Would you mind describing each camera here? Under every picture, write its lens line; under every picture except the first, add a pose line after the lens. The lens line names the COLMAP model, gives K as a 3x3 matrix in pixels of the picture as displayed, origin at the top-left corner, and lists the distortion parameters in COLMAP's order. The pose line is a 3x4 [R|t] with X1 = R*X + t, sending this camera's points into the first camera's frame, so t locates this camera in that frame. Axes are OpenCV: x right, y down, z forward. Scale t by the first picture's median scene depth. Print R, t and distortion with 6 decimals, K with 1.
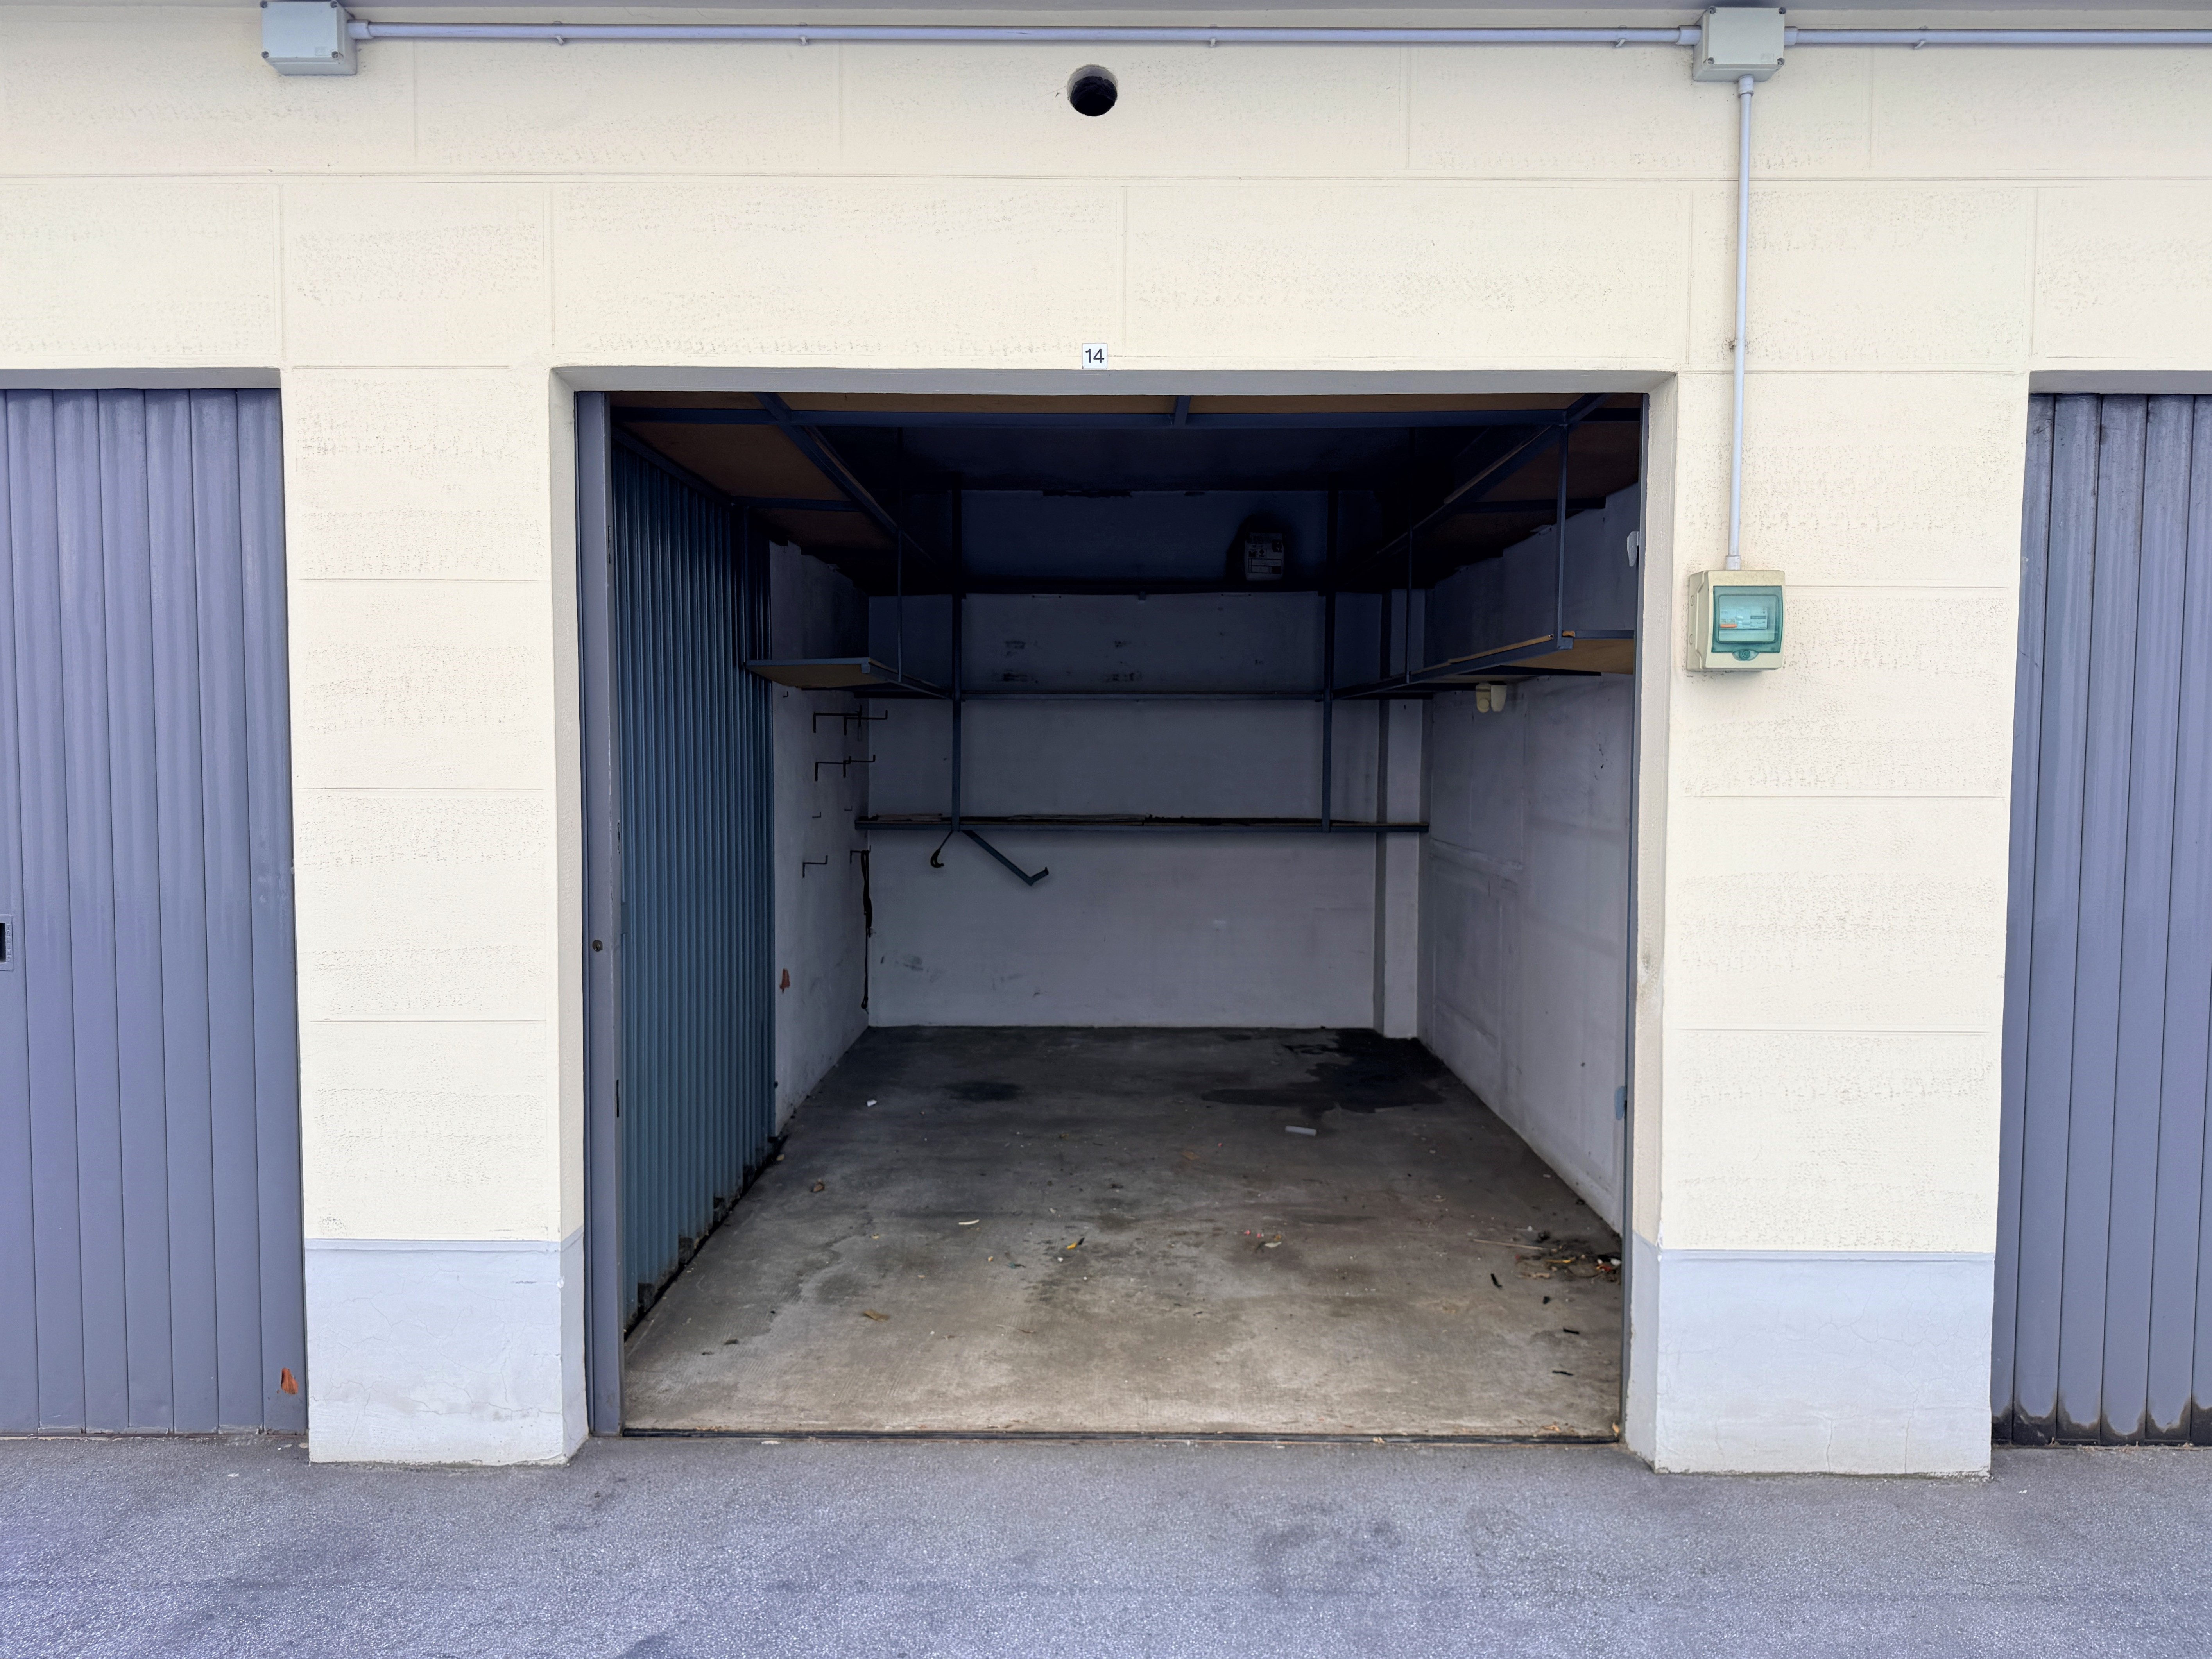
lens RADIAL K [[1567.4, 0, 1092.6], [0, 1567.4, 835.7], [0, 0, 1]] dist [0.013465, -0.020920]
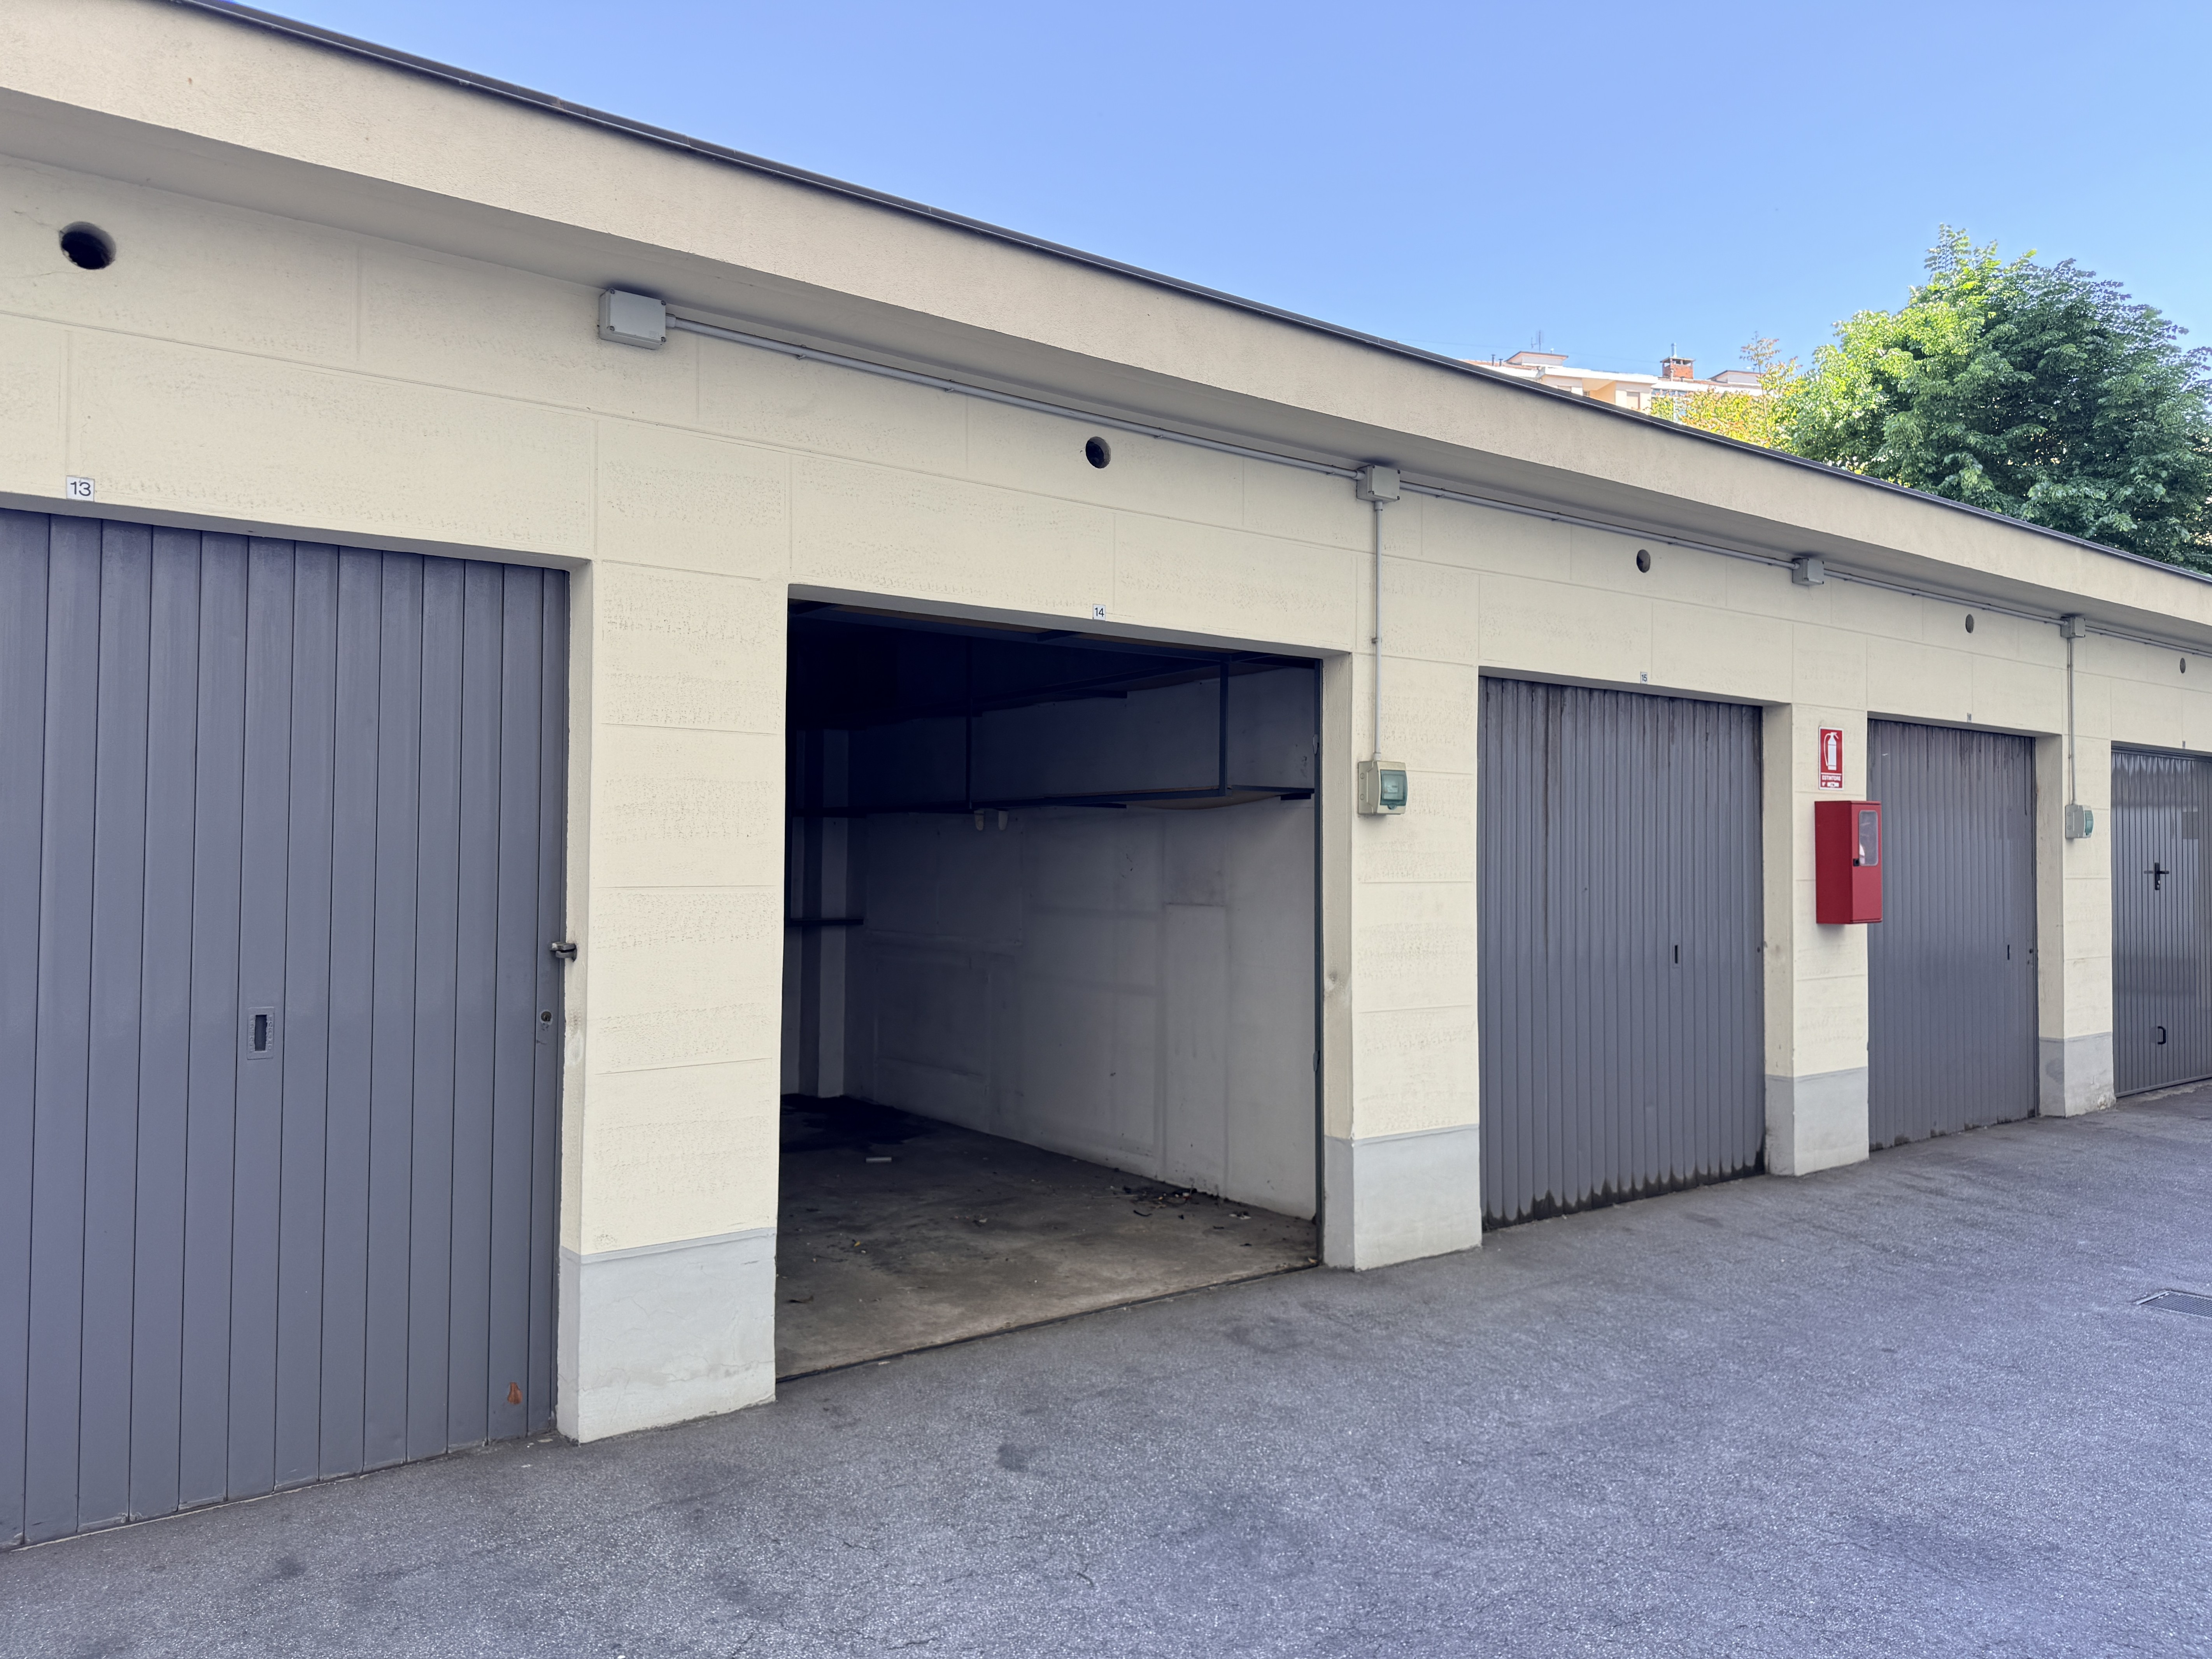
lens RADIAL K [[1567.7, 0, 1092.8], [0, 1567.7, 814.5], [0, 0, 1]] dist [0.013465, -0.020920]
pose [[0.796044, 0.017415, 0.604988, -0.899831], [0.032956, 0.996856, -0.072059, 0.014600], [-0.604341, 0.077301, 0.792967, -0.232278]]
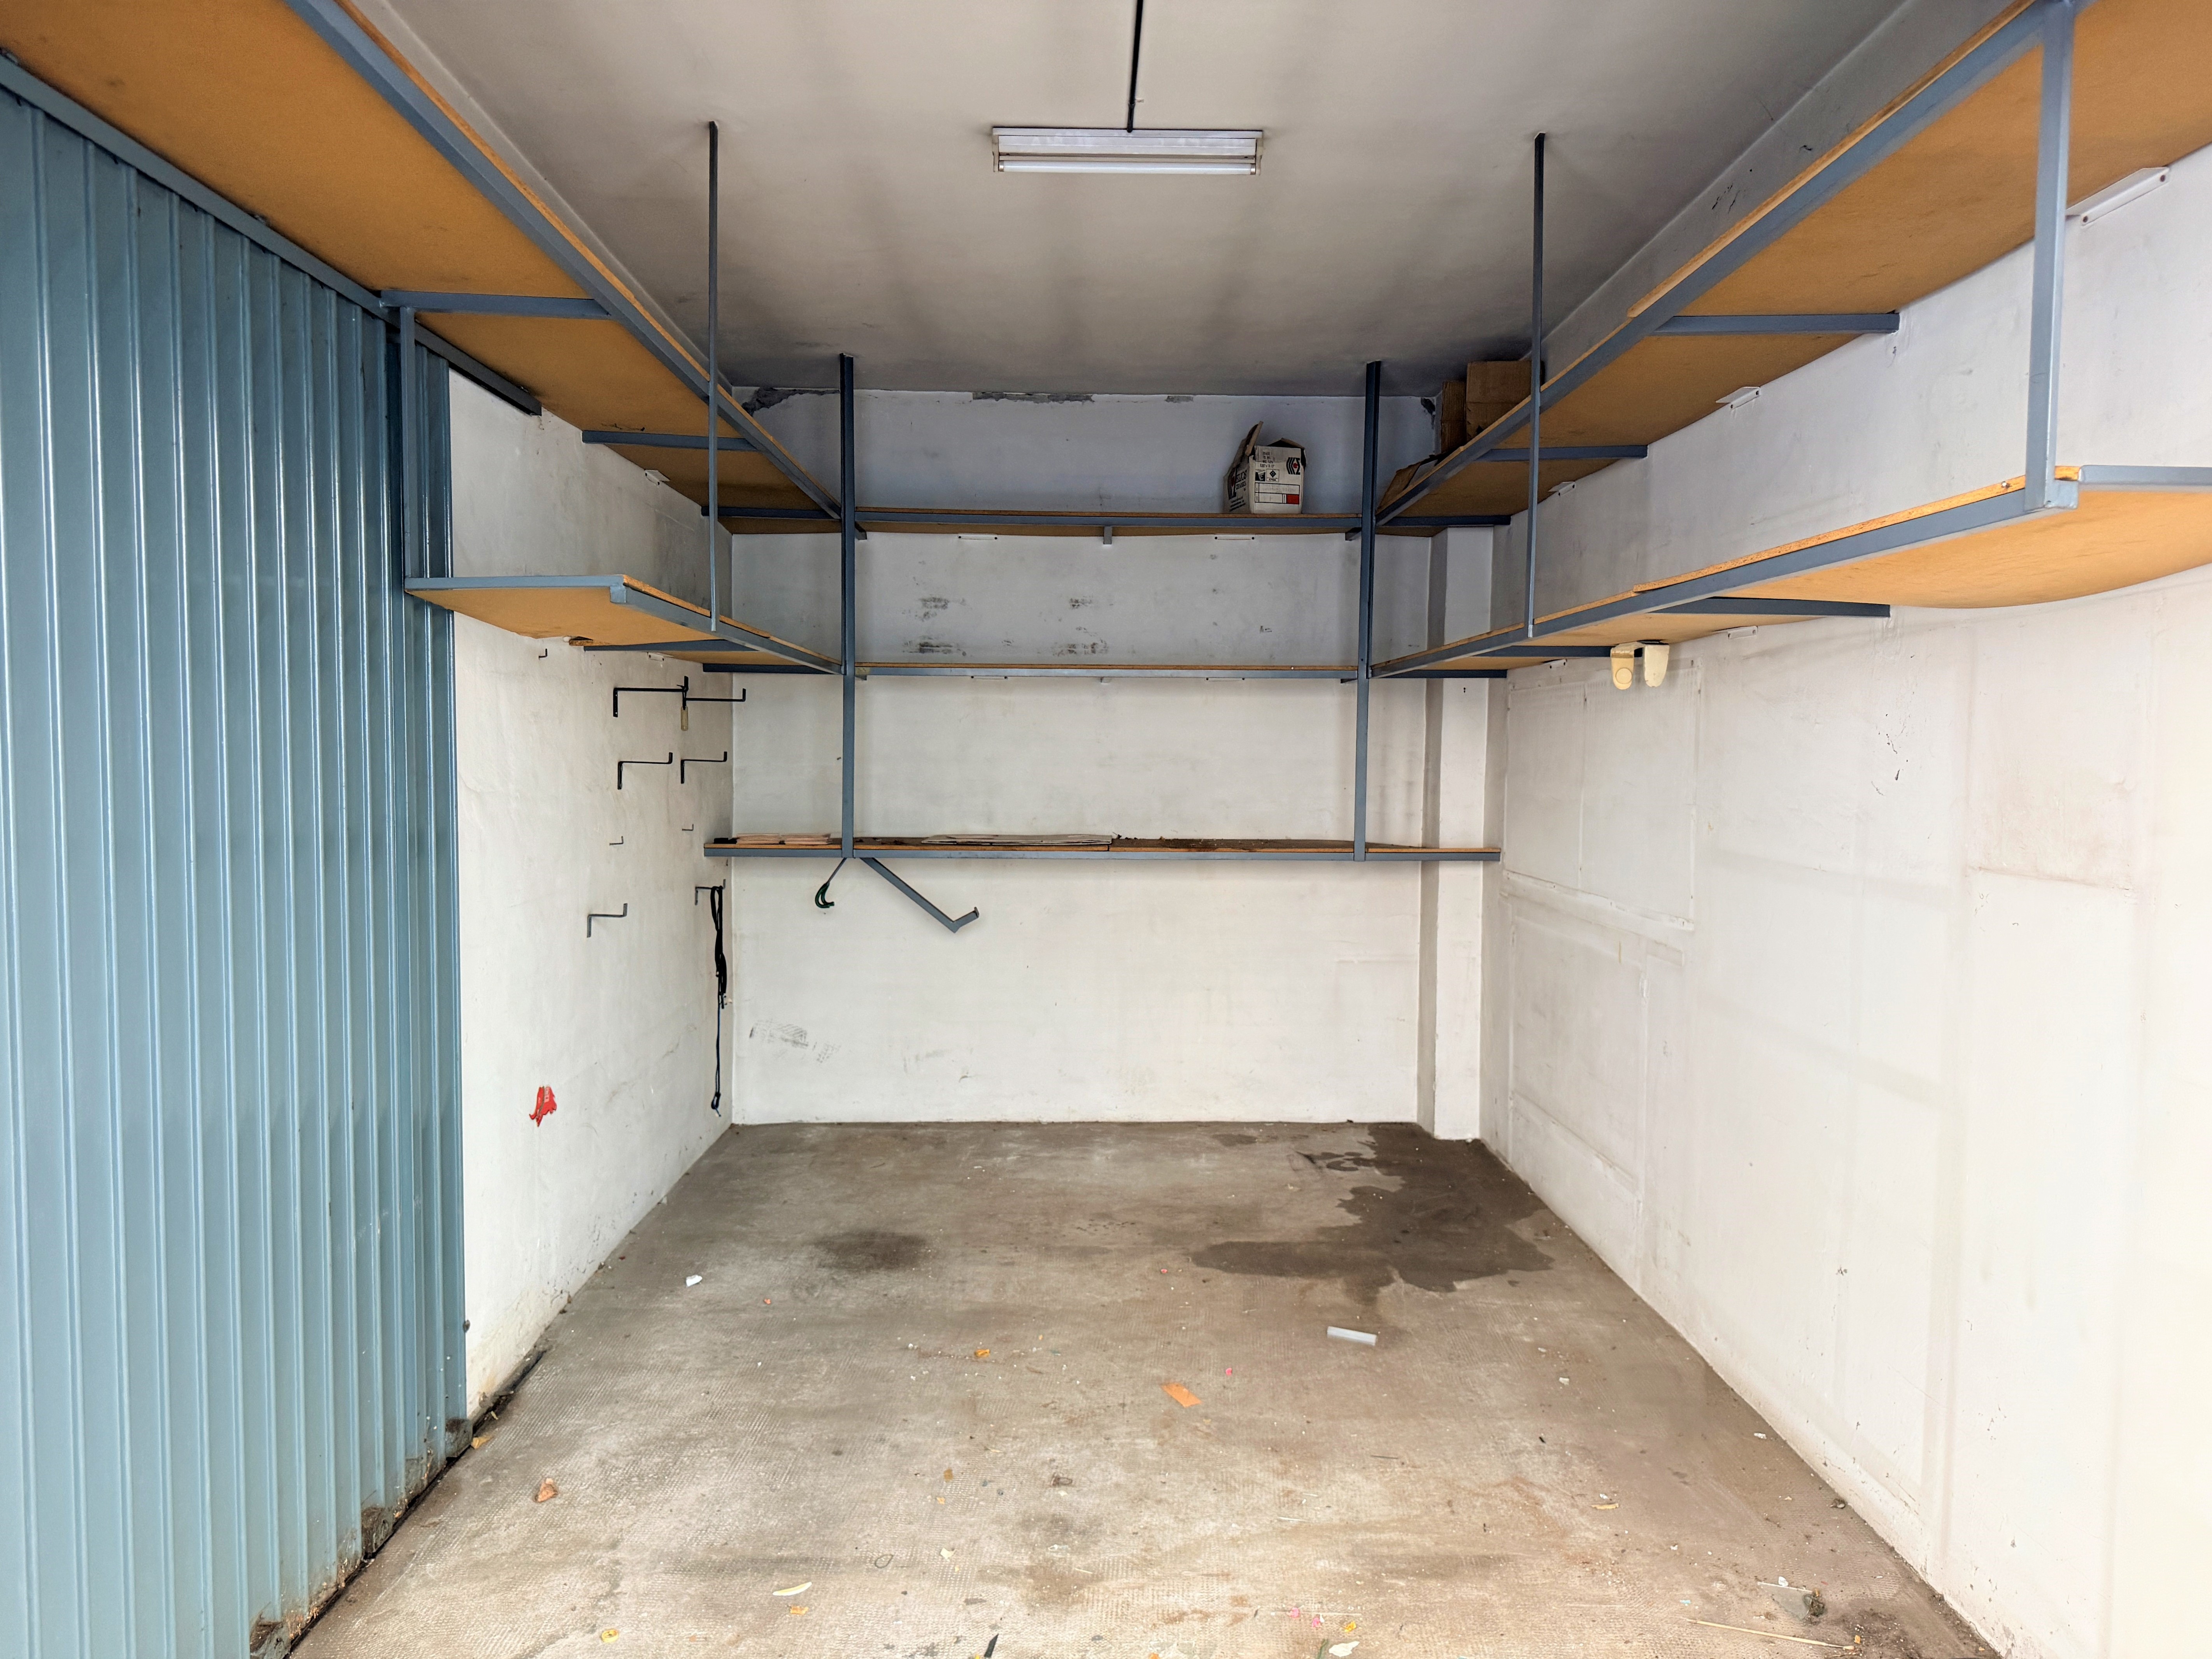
lens RADIAL K [[1567.7, 0, 1099.9], [0, 1567.7, 822.8], [0, 0, 1]] dist [0.013465, -0.020920]
pose [[0.999654, 0.002594, 0.026161, 0.021112], [-0.002351, 0.999954, -0.009319, -0.029244], [-0.026184, 0.009254, 0.999614, 0.636724]]
